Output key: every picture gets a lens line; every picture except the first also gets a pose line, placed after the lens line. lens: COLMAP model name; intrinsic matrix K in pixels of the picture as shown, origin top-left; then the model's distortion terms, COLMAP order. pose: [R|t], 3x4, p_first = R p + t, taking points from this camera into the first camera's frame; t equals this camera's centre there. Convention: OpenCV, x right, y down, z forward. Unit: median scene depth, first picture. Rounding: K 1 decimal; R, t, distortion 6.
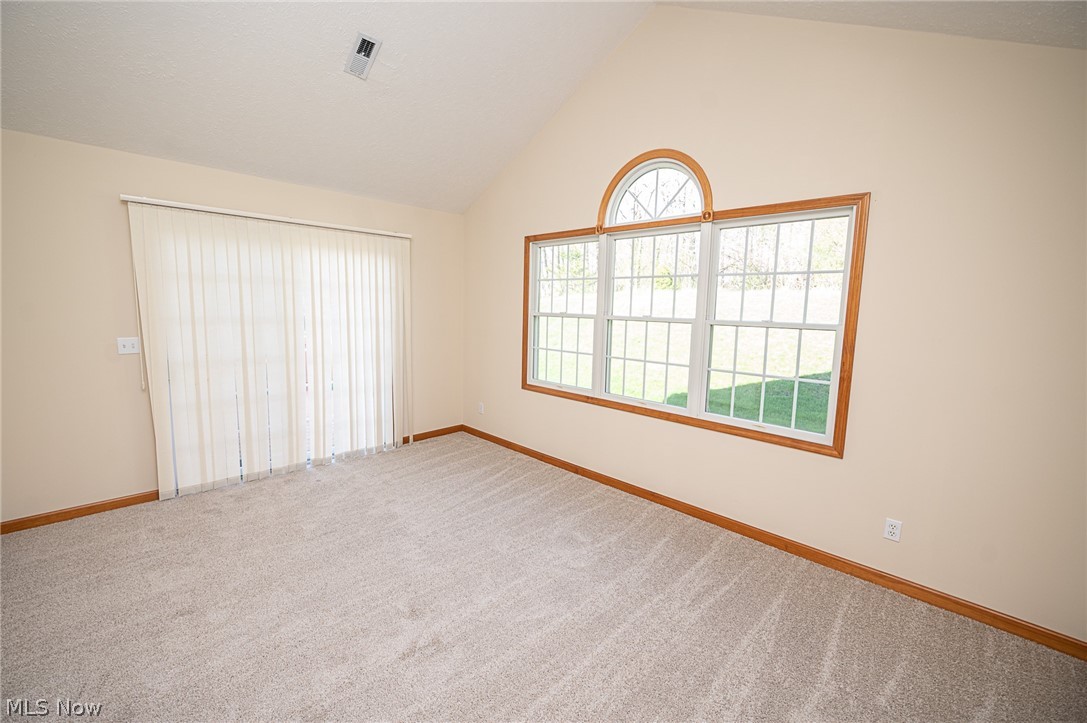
lens RADIAL K [[449.1, 0, 539.5], [0, 449.1, 360.7], [0, 0, 1]] dist [-0.011275, -0.000617]
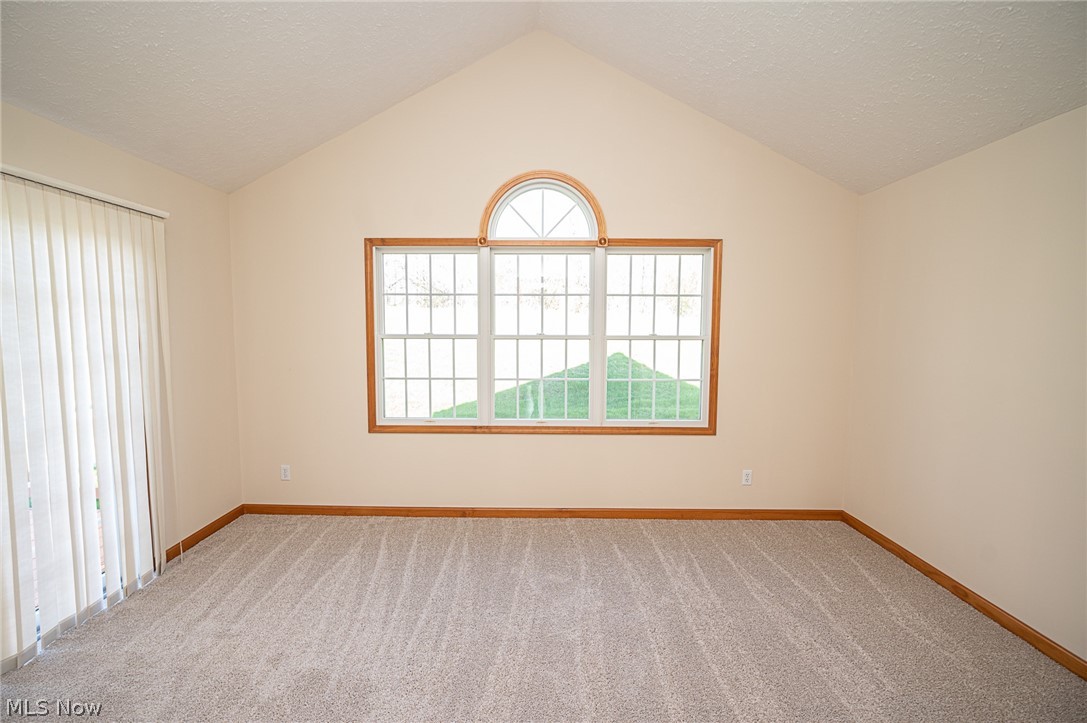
lens RADIAL K [[449.1, 0, 539.8], [0, 449.1, 354.2], [0, 0, 1]] dist [-0.011275, -0.000617]
pose [[0.707857, -0.068307, 0.703045, -0.413152], [0.098919, 0.995091, -0.002914, -0.046054], [-0.699395, 0.071607, 0.711139, 0.265622]]
